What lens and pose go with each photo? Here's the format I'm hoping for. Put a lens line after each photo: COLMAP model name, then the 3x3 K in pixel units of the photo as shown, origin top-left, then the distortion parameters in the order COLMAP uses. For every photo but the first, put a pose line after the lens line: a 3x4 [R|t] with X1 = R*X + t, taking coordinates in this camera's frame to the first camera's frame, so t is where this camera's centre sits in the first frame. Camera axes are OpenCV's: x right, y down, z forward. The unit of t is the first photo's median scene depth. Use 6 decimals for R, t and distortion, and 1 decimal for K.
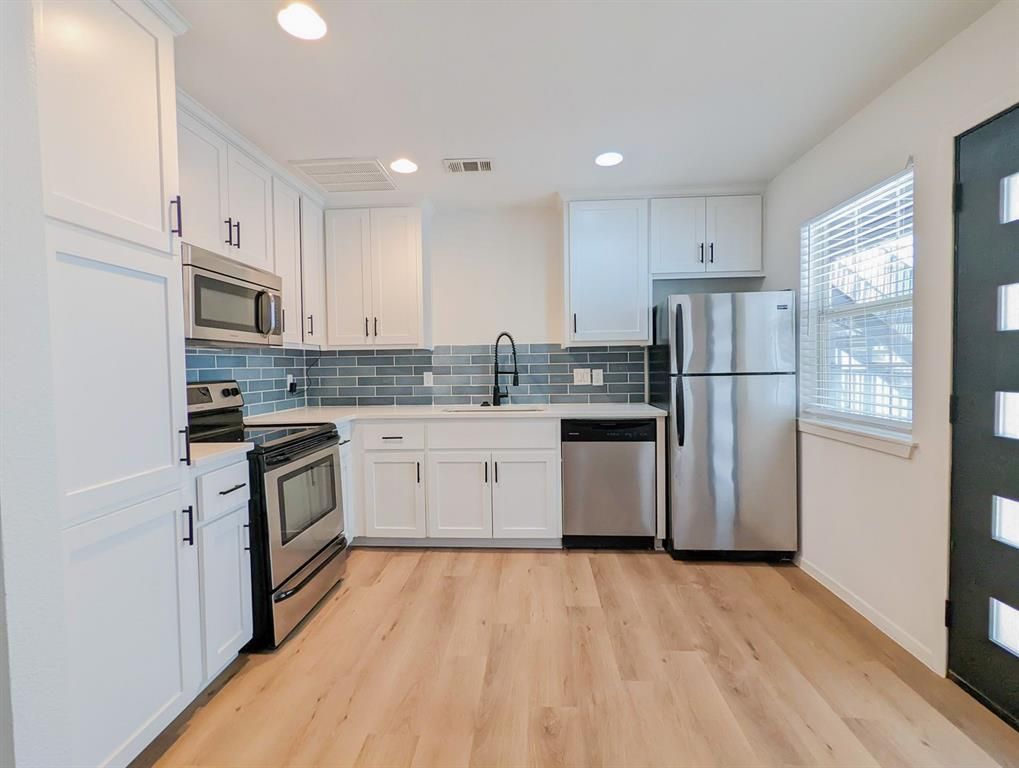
lens RADIAL K [[485.8, 0, 505.7], [0, 485.8, 381.2], [0, 0, 1]] dist [-0.000062, -0.000752]
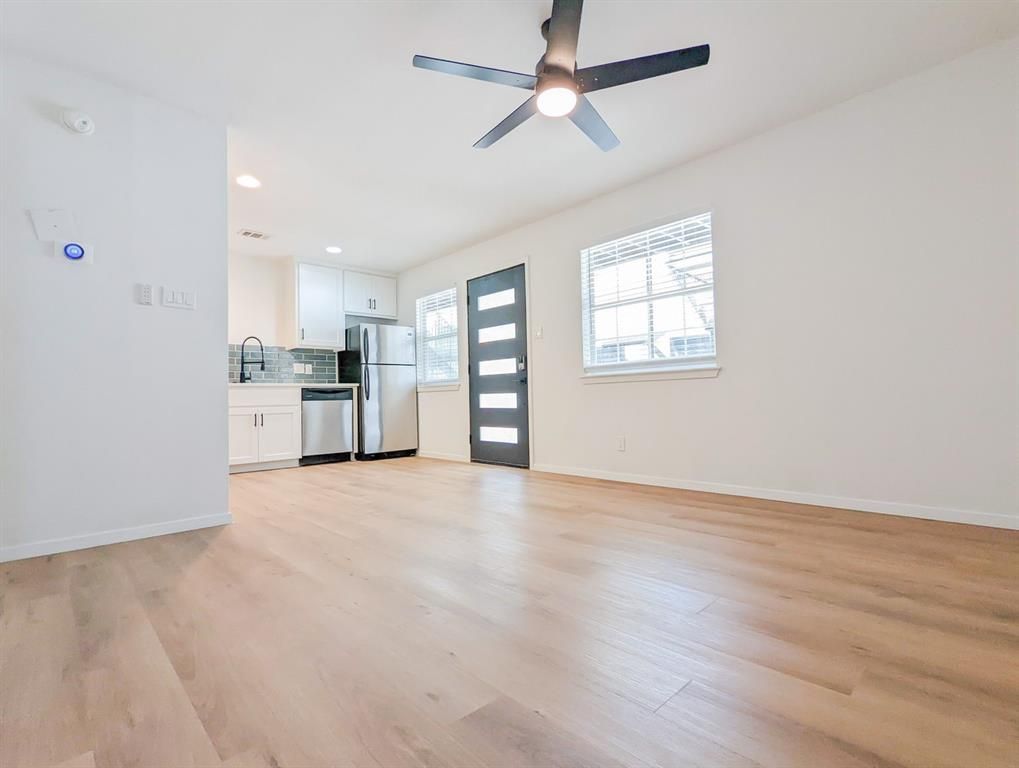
lens RADIAL K [[490.7, 0, 509.5], [0, 490.7, 384.0], [0, 0, 1]] dist [-0.000520, 0.000021]
pose [[0.682637, 0.020054, 0.730483, -0.665579], [0.038598, 0.997238, -0.063447, 0.207706], [-0.729738, 0.071507, 0.679977, -0.734637]]
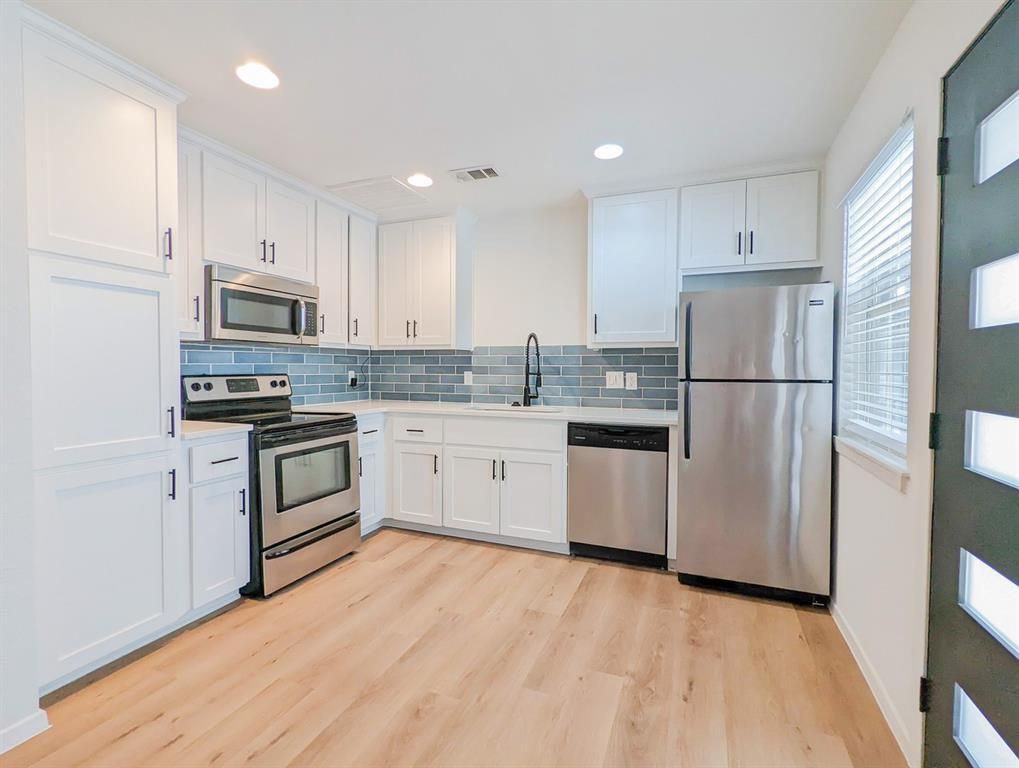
lens RADIAL K [[485.8, 0, 505.7], [0, 485.8, 381.2], [0, 0, 1]] dist [-0.000062, -0.000752]
pose [[0.948360, 0.028724, -0.315893, 0.307725], [-0.030013, 0.999549, 0.000783, -0.001179], [0.315773, 0.008738, 0.948795, 0.031371]]
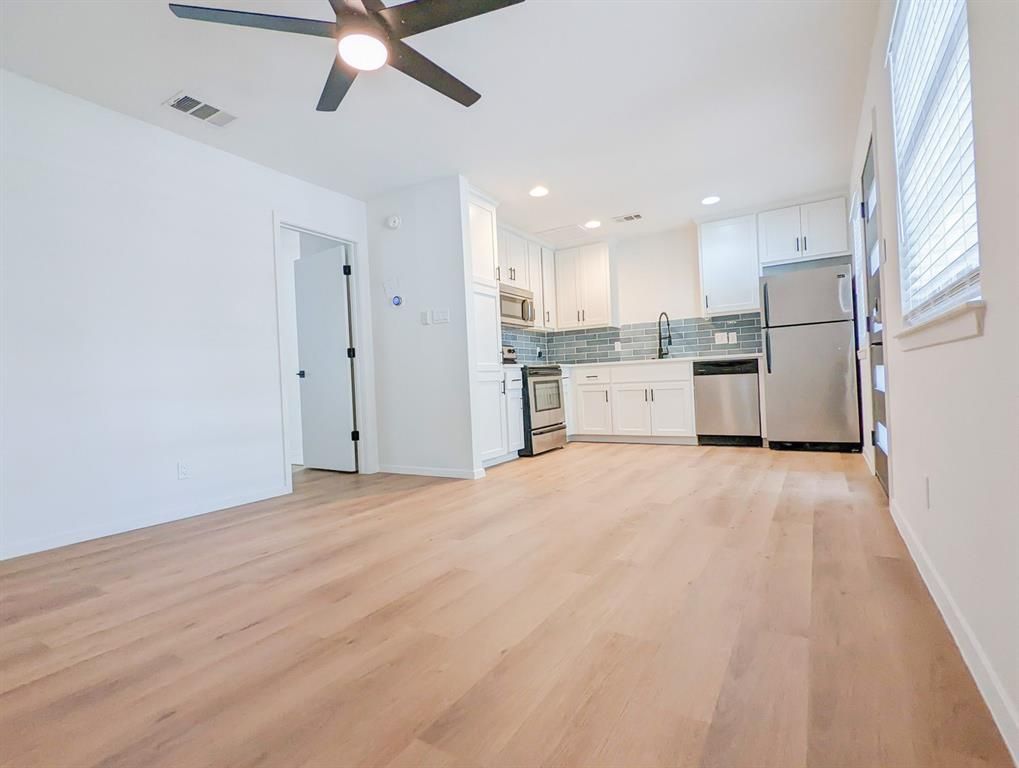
lens RADIAL K [[510.6, 0, 503.6], [0, 510.6, 381.5], [0, 0, 1]] dist [-0.000457, -0.000484]
pose [[0.881510, -0.024313, -0.471540, 0.363165], [0.015570, 0.999627, -0.022435, 0.174677], [0.471909, 0.012434, 0.881559, -0.795187]]
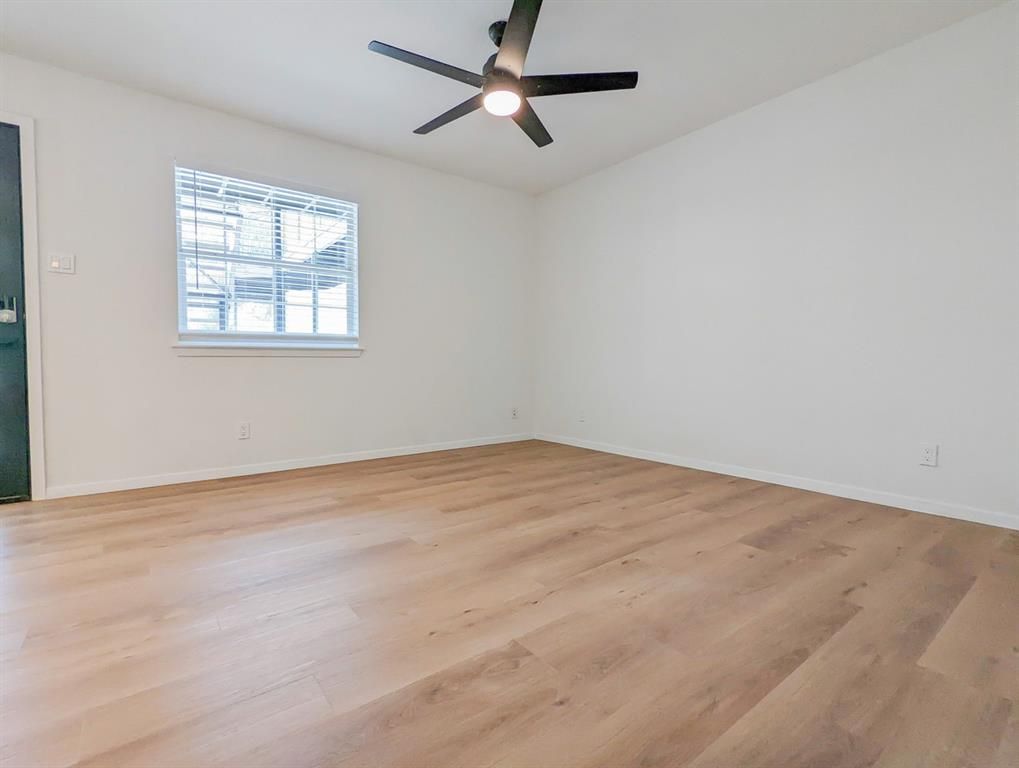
lens RADIAL K [[485.8, 0, 505.7], [0, 485.8, 381.2], [0, 0, 1]] dist [-0.000062, -0.000752]
pose [[-0.653740, -0.013717, 0.756595, -0.690086], [0.035038, 0.998215, 0.048372, 0.153640], [-0.755908, 0.058132, -0.652092, 0.215805]]
